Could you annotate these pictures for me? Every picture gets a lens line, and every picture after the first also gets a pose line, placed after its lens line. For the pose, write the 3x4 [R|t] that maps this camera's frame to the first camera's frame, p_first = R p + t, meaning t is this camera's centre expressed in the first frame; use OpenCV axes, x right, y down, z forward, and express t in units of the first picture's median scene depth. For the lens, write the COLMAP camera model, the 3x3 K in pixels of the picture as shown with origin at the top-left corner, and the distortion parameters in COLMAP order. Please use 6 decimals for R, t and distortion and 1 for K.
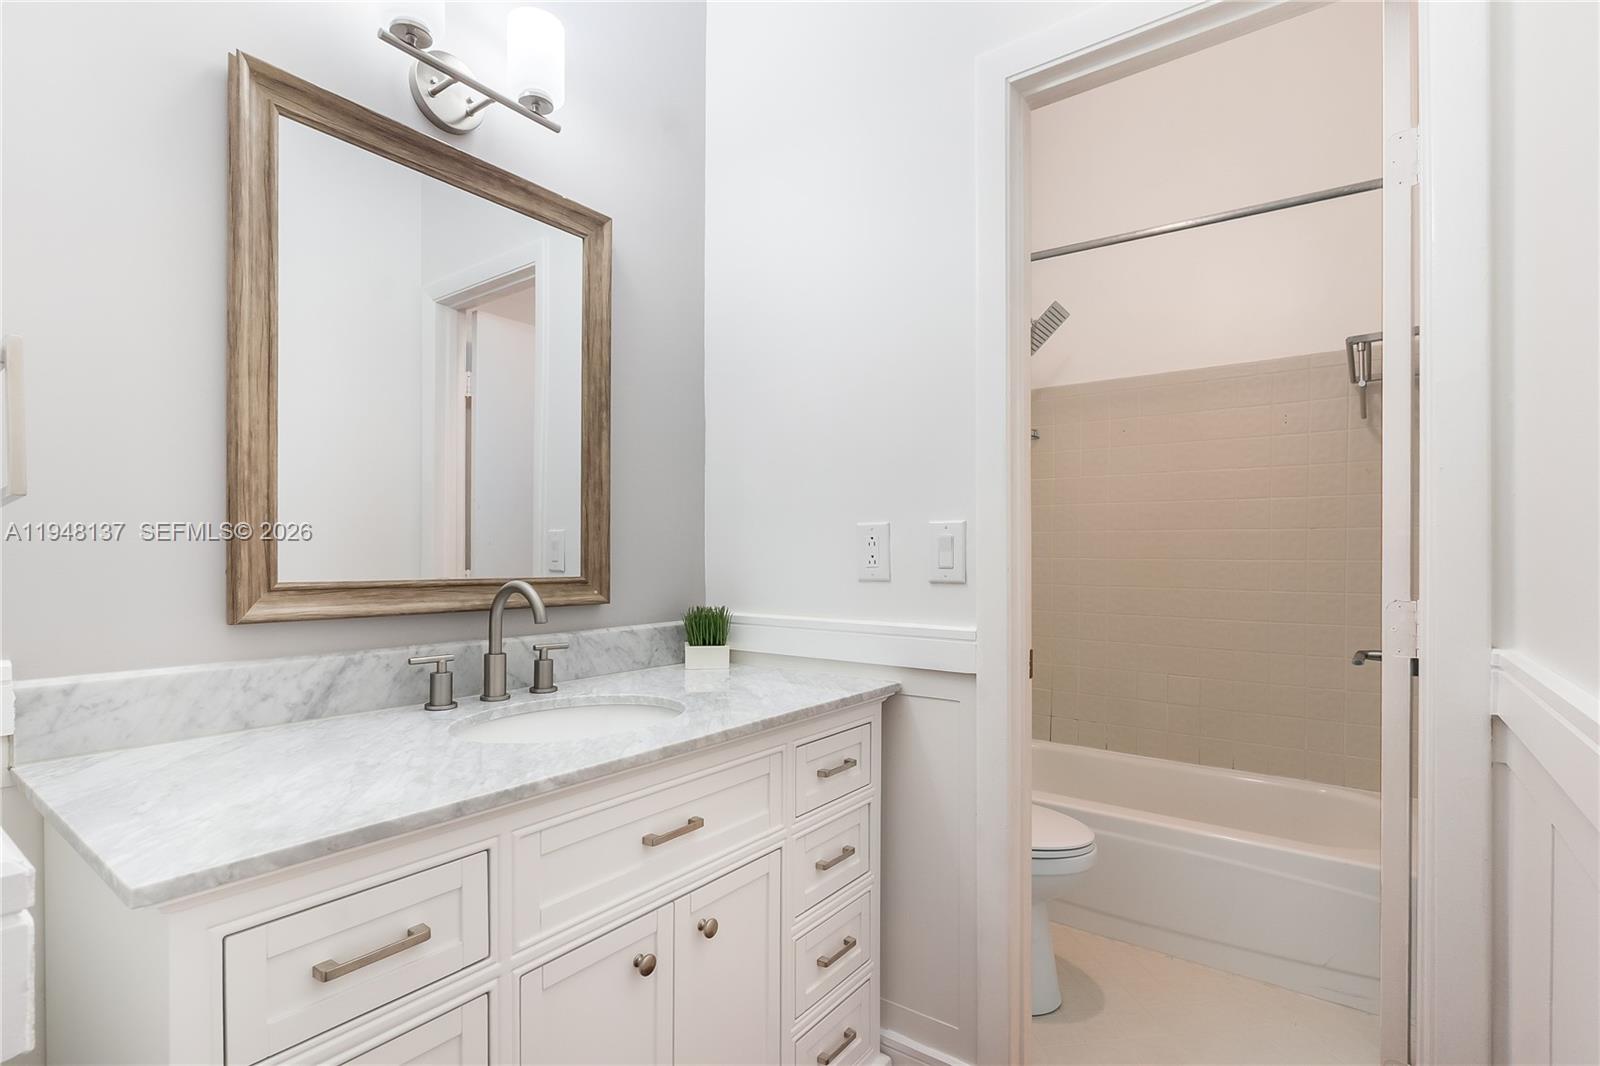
lens RADIAL K [[760.1, 0, 802.3], [0, 760.1, 556.8], [0, 0, 1]] dist [-0.001864, 0.000003]
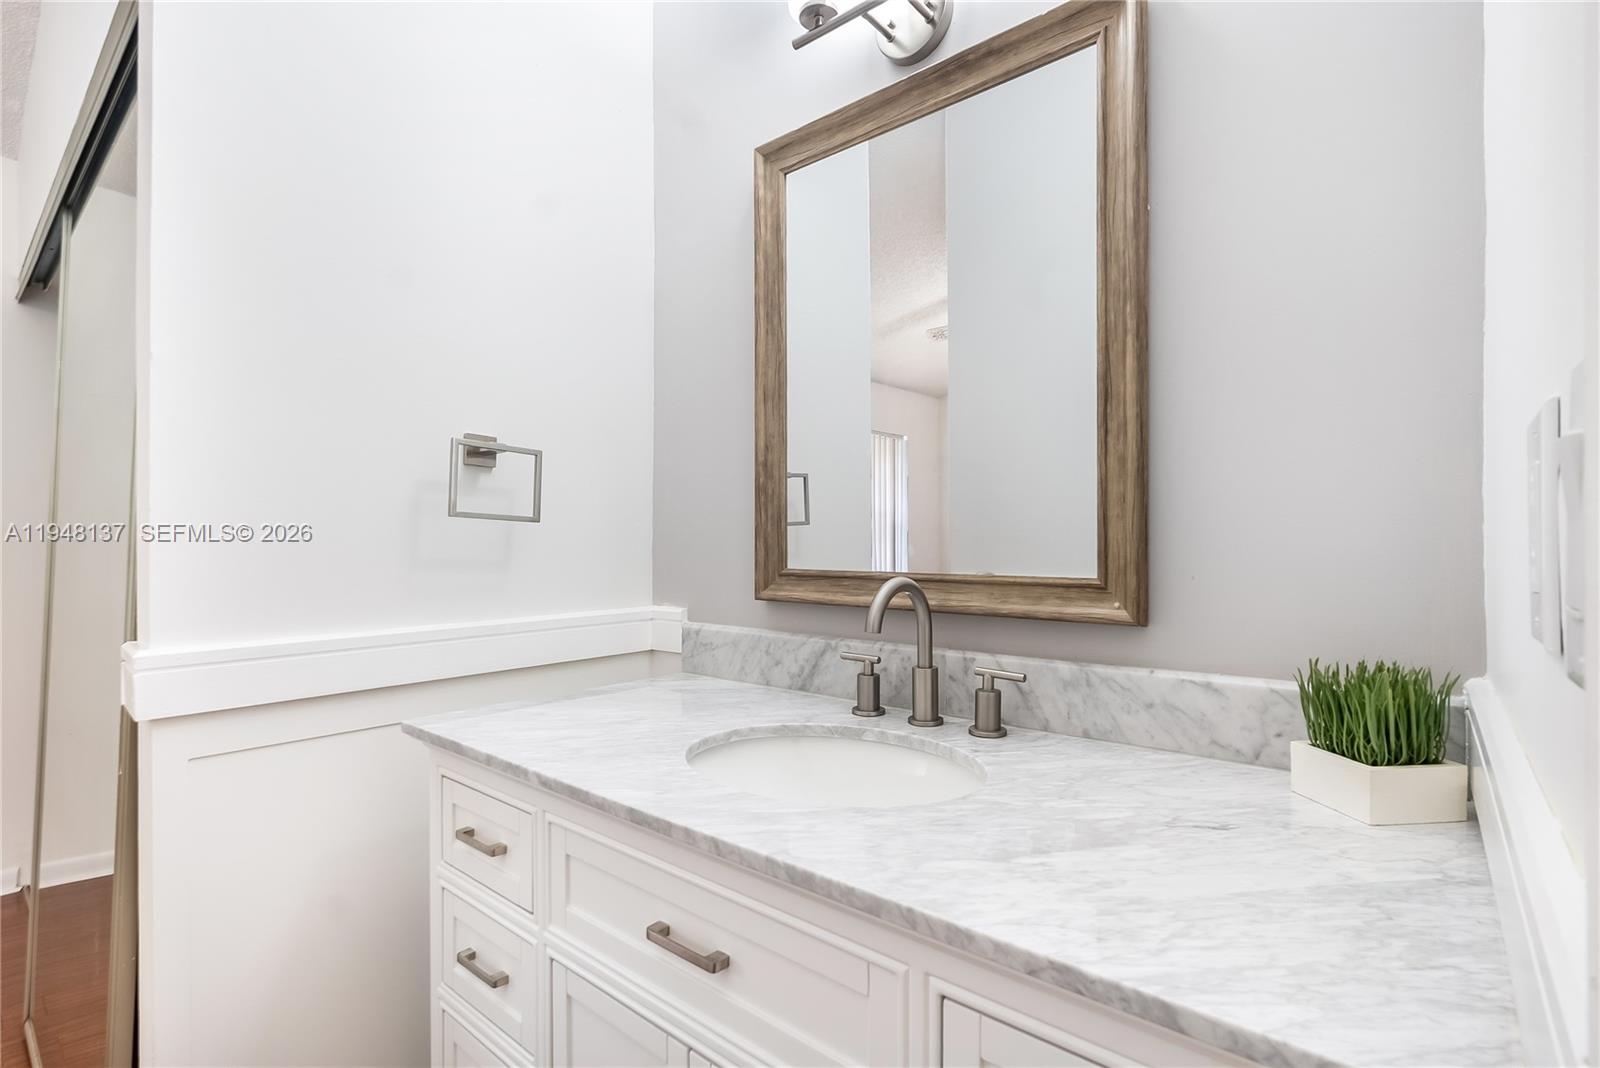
lens RADIAL K [[740.2, 0, 802.0], [0, 740.2, 552.4], [0, 0, 1]] dist [-0.011324, 0.000021]
pose [[-0.055504, 0.002372, -0.998456, 0.428017], [-0.003478, 0.999991, 0.002569, 0.004877], [0.998452, 0.003615, -0.055495, 1.007227]]
